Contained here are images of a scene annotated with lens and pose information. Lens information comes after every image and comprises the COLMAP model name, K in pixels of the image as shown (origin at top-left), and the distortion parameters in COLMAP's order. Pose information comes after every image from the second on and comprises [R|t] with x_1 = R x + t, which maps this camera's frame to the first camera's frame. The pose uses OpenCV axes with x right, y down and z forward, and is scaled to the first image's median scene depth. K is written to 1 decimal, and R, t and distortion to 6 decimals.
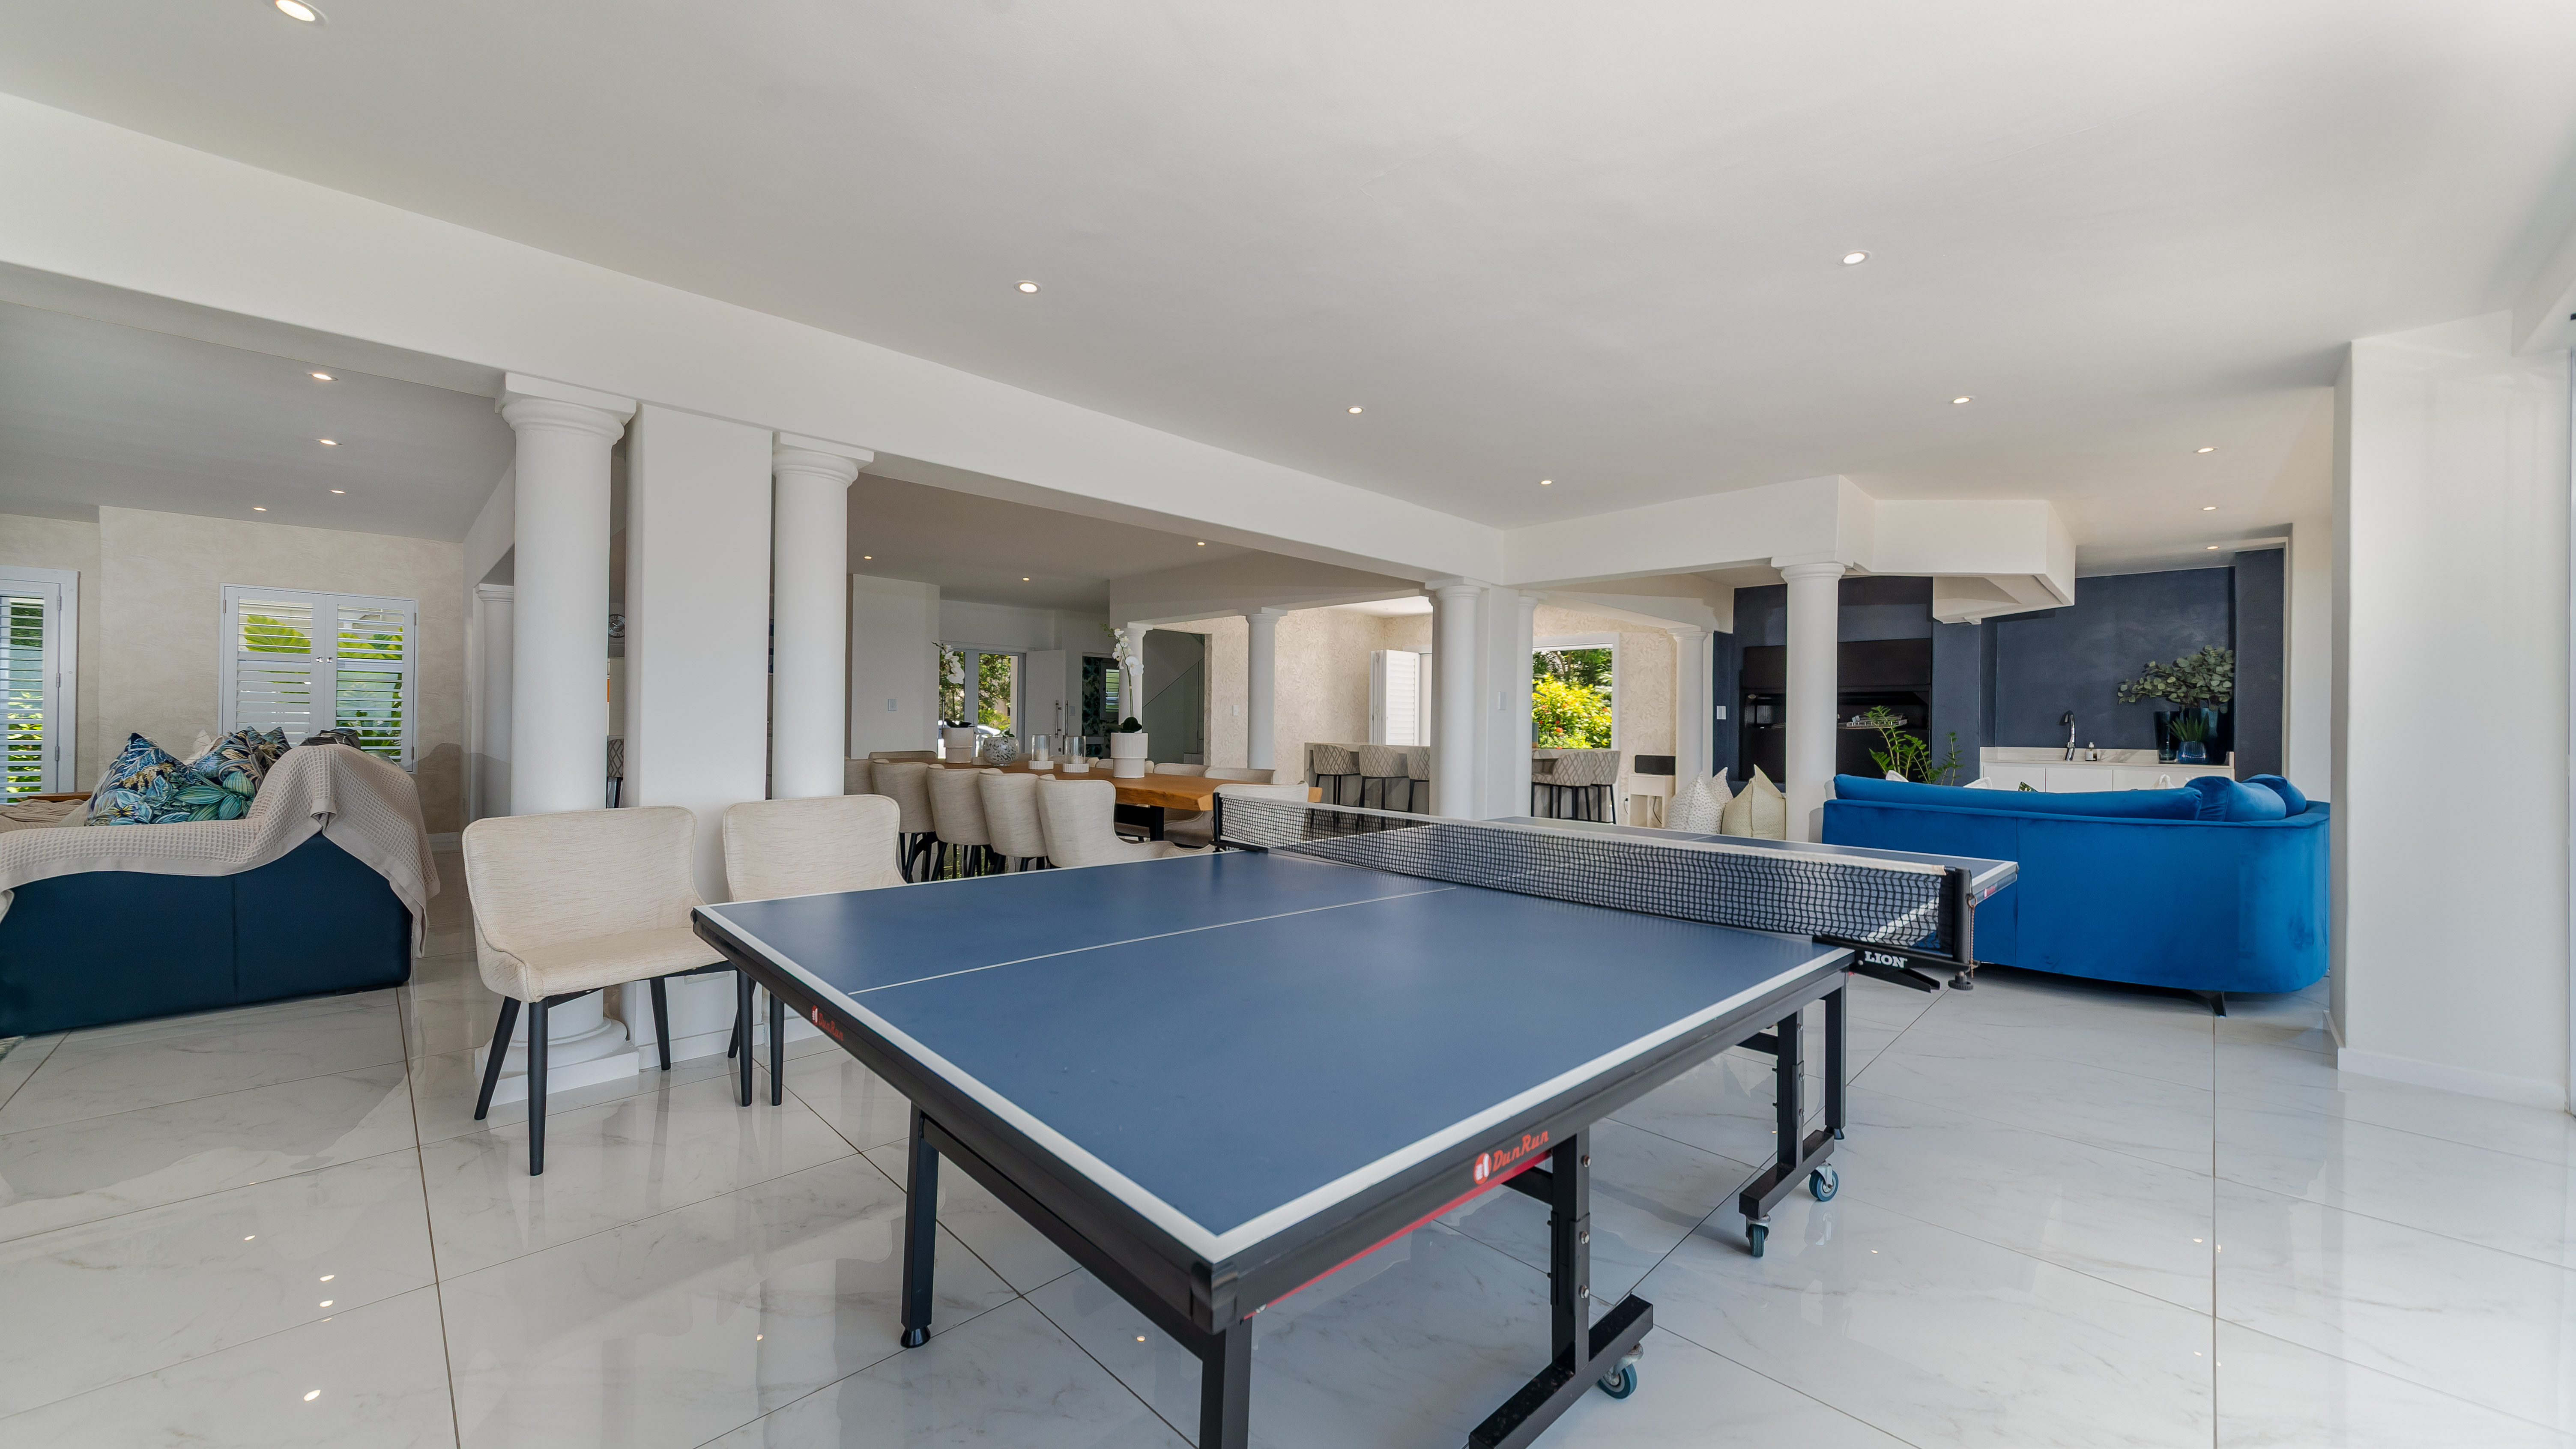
lens RADIAL K [[922.5, 0, 1276.8], [0, 922.5, 727.7], [0, 0, 1]] dist [0.000871, -0.000055]
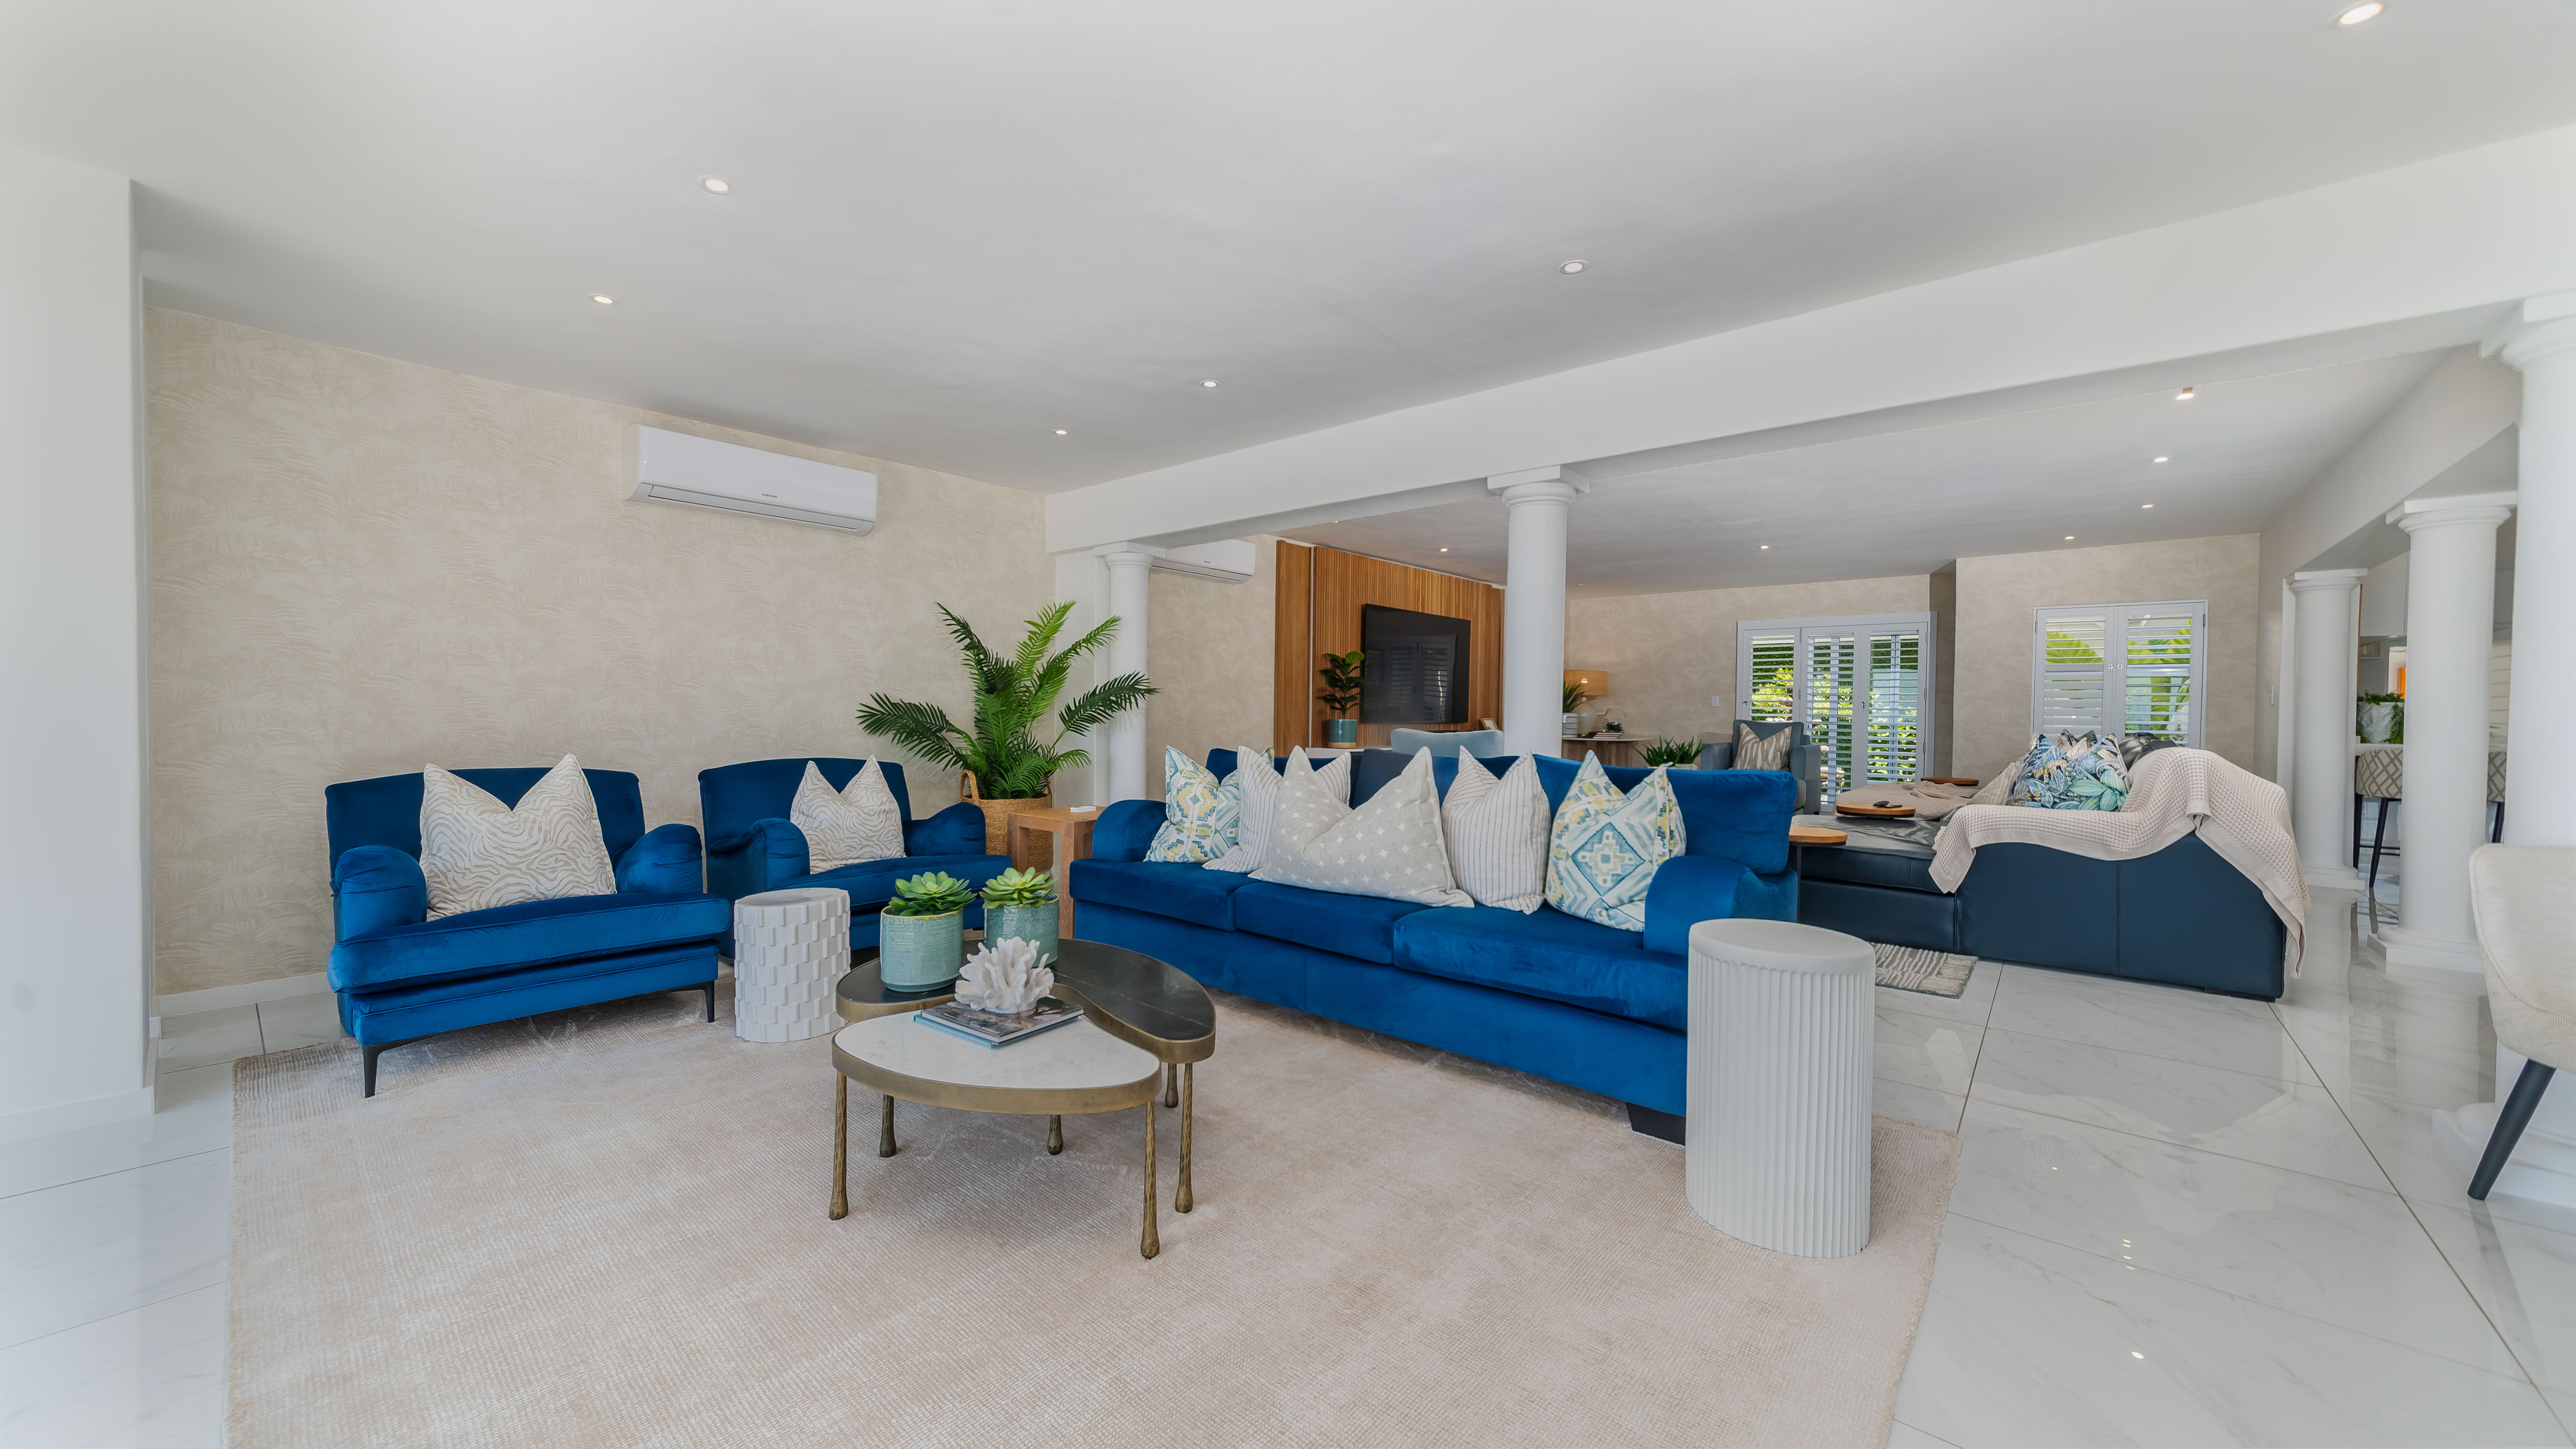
lens RADIAL K [[922.4, 0, 1276.8], [0, 922.4, 727.7], [0, 0, 1]] dist [0.000871, -0.000055]
pose [[0.082512, 0.009333, -0.996546, -0.083324], [-0.012520, 0.999887, 0.008327, -0.000780], [0.996511, 0.011790, 0.082620, -0.119197]]
